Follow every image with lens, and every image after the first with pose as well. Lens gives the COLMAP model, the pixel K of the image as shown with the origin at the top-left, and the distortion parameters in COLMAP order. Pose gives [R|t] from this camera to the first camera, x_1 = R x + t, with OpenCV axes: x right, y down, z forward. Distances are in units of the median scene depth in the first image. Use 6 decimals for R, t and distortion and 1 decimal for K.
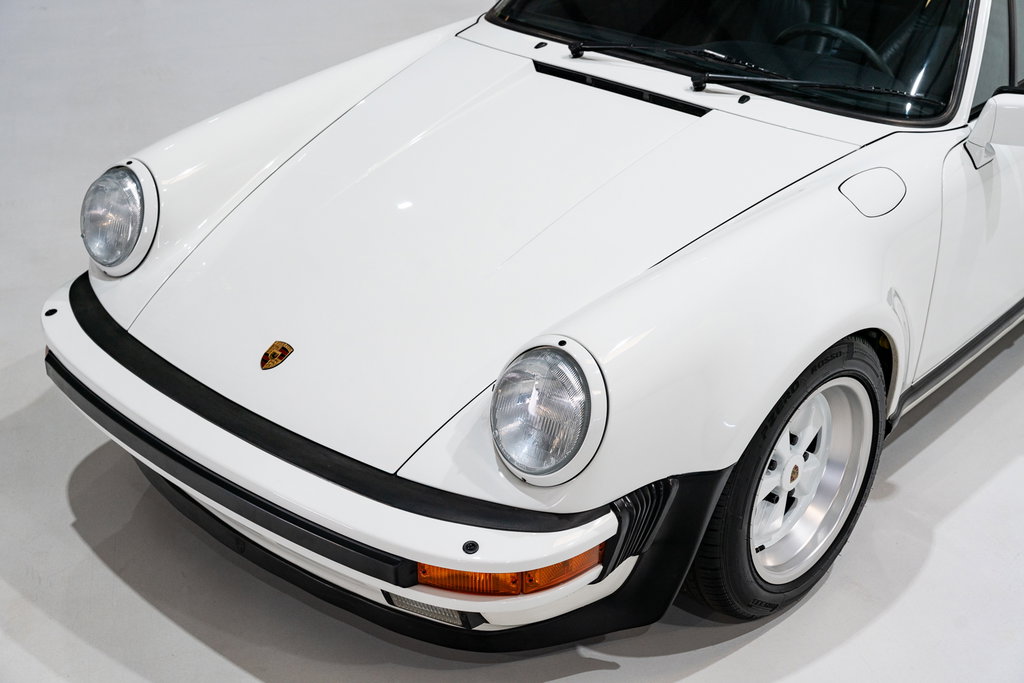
lens RADIAL K [[1439.4, 0, 512.0], [0, 1439.4, 341.5], [0, 0, 1]] dist [0.002391, 0.043888]
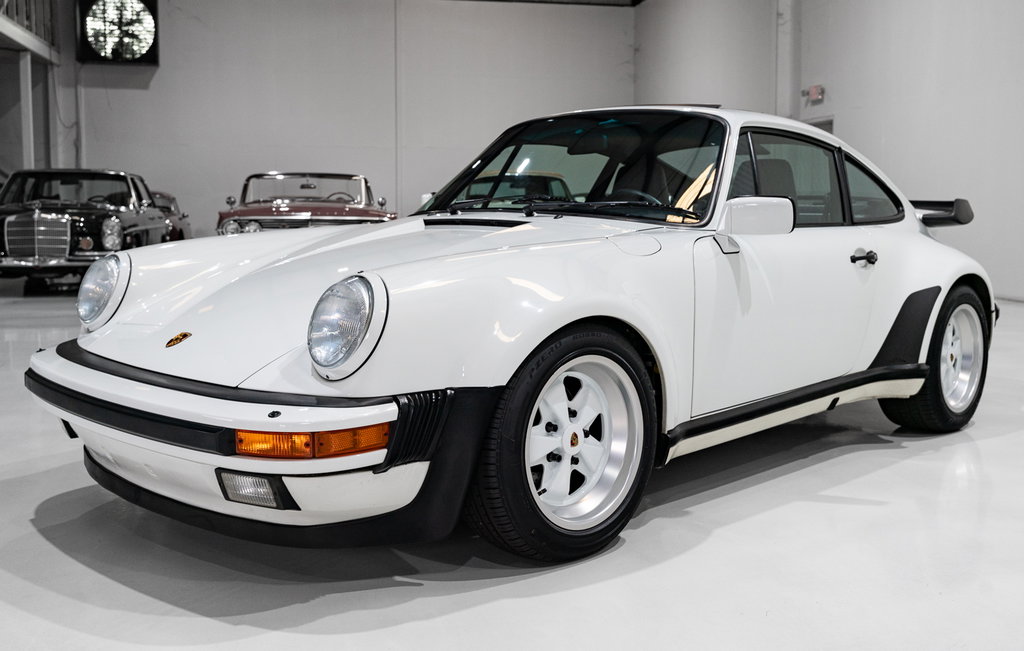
lens RADIAL K [[1053.4, 0, 509.7], [0, 1053.4, 291.1], [0, 0, 1]] dist [-0.001849, 0.016206]
pose [[0.998411, -0.002753, -0.056293, 0.187175], [-0.019644, 0.919174, -0.393360, 0.327878], [0.052826, 0.393841, 0.917659, 0.094737]]
